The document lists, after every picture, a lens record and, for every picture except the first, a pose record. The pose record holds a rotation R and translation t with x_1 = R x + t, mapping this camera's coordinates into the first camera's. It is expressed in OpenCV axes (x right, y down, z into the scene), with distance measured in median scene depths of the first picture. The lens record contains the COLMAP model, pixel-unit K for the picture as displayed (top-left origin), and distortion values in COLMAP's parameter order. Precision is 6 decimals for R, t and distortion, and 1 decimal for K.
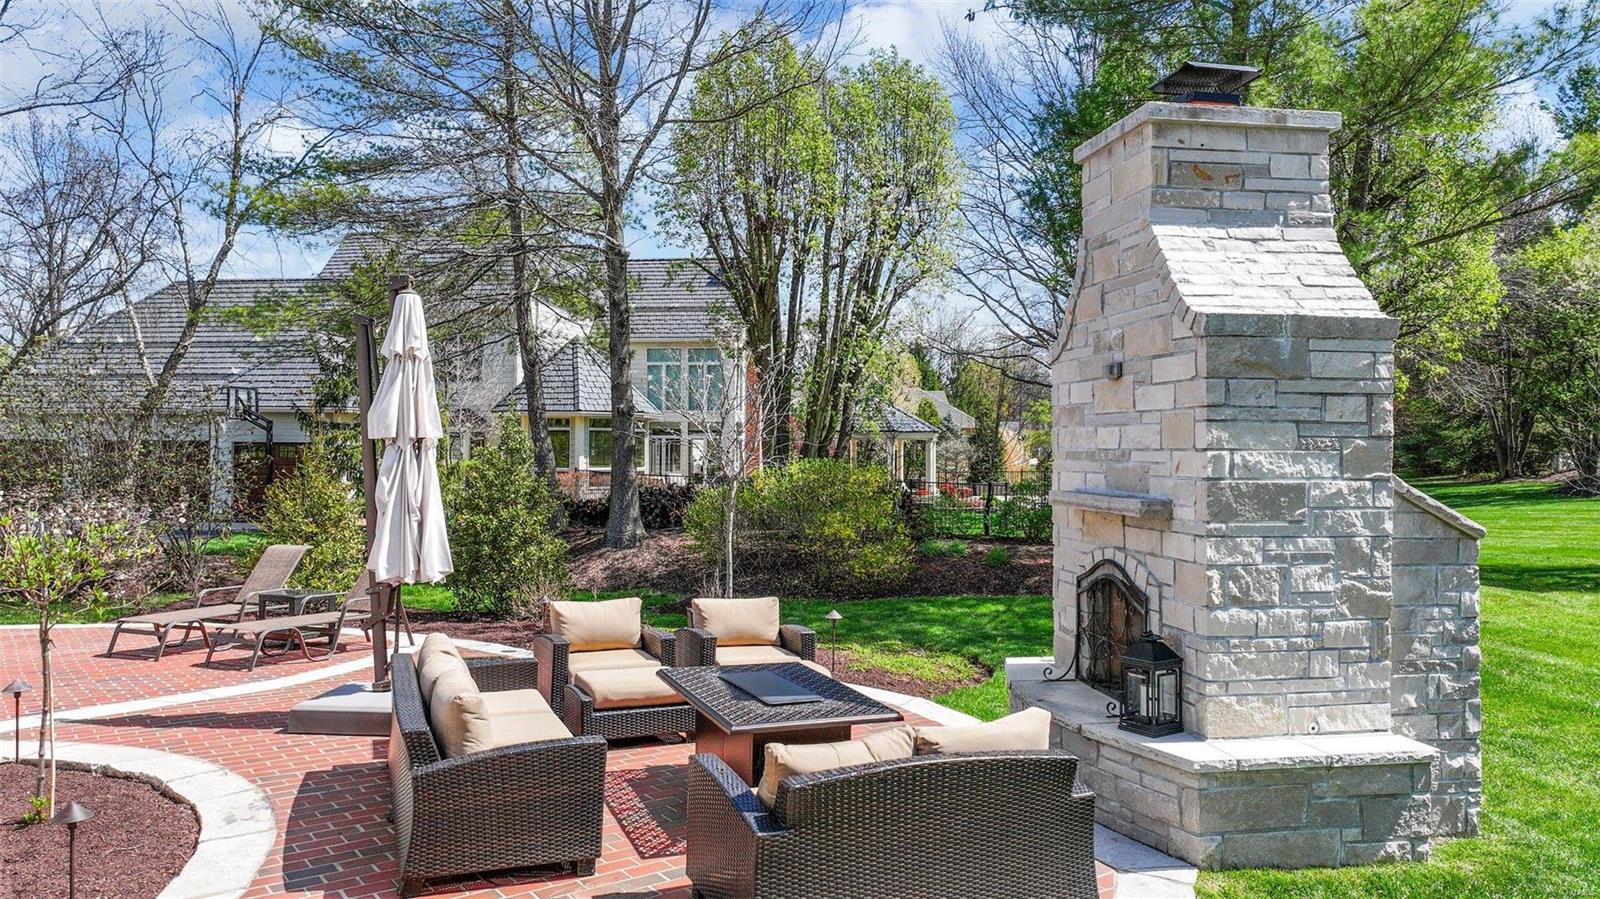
lens RADIAL K [[1140.5, 0, 798.9], [0, 1140.5, 436.0], [0, 0, 1]] dist [0.006561, 0.020783]
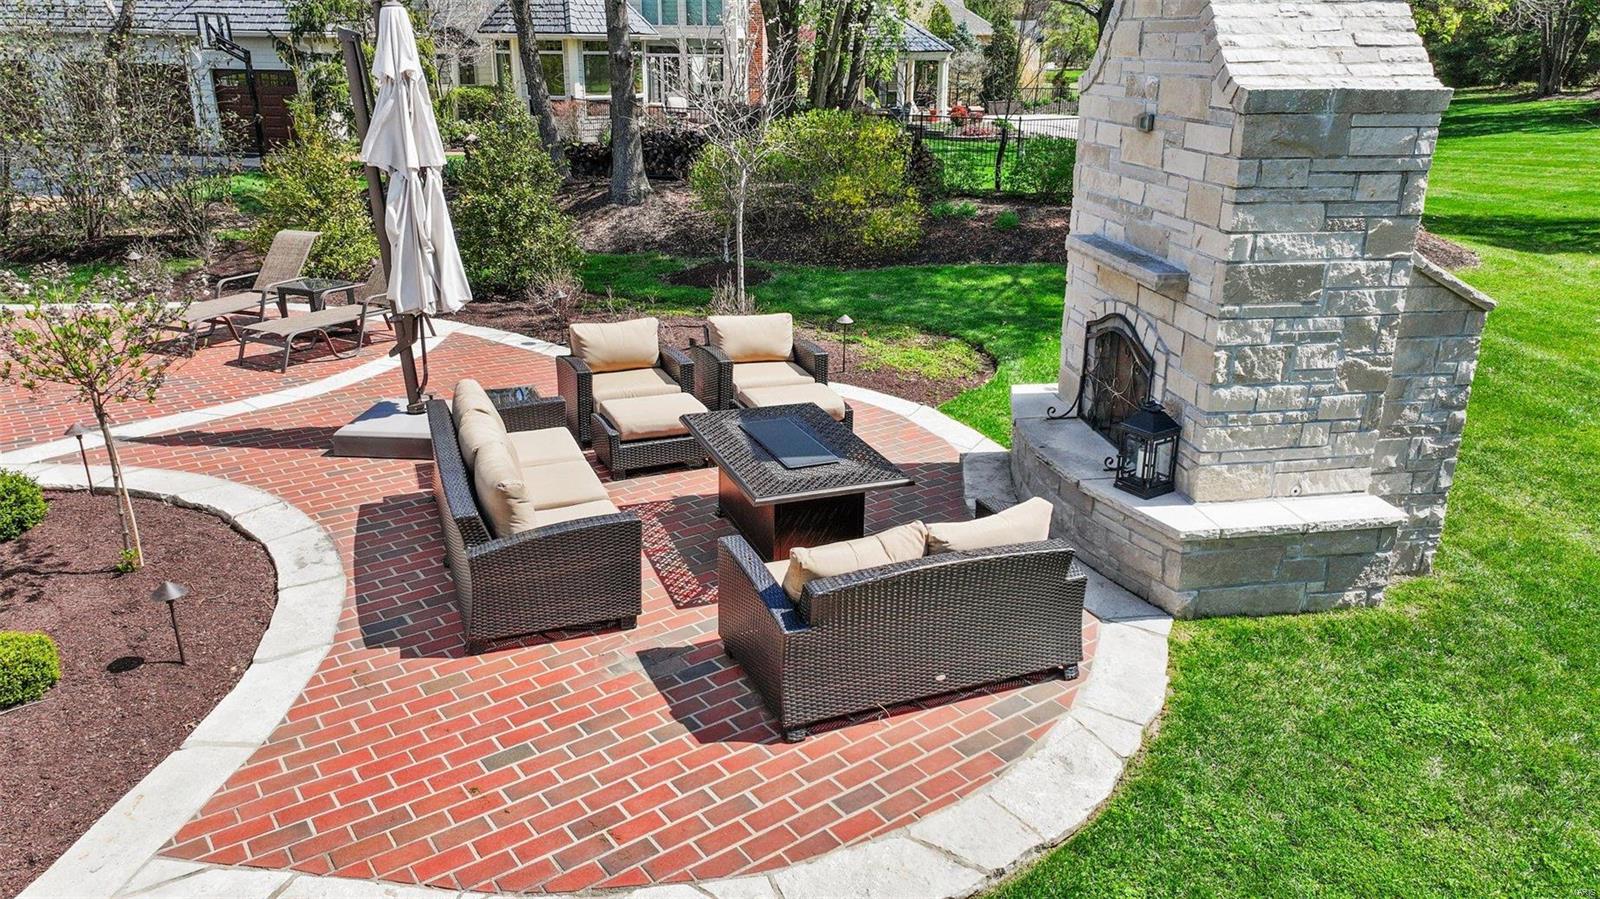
lens RADIAL K [[1140.5, 0, 798.9], [0, 1140.5, 436.0], [0, 0, 1]] dist [0.006561, 0.020783]
pose [[0.999997, 0.001680, -0.001770, -0.013212], [-0.000980, 0.940748, 0.339105, -0.136790], [0.002235, -0.339102, 0.940747, 0.005591]]
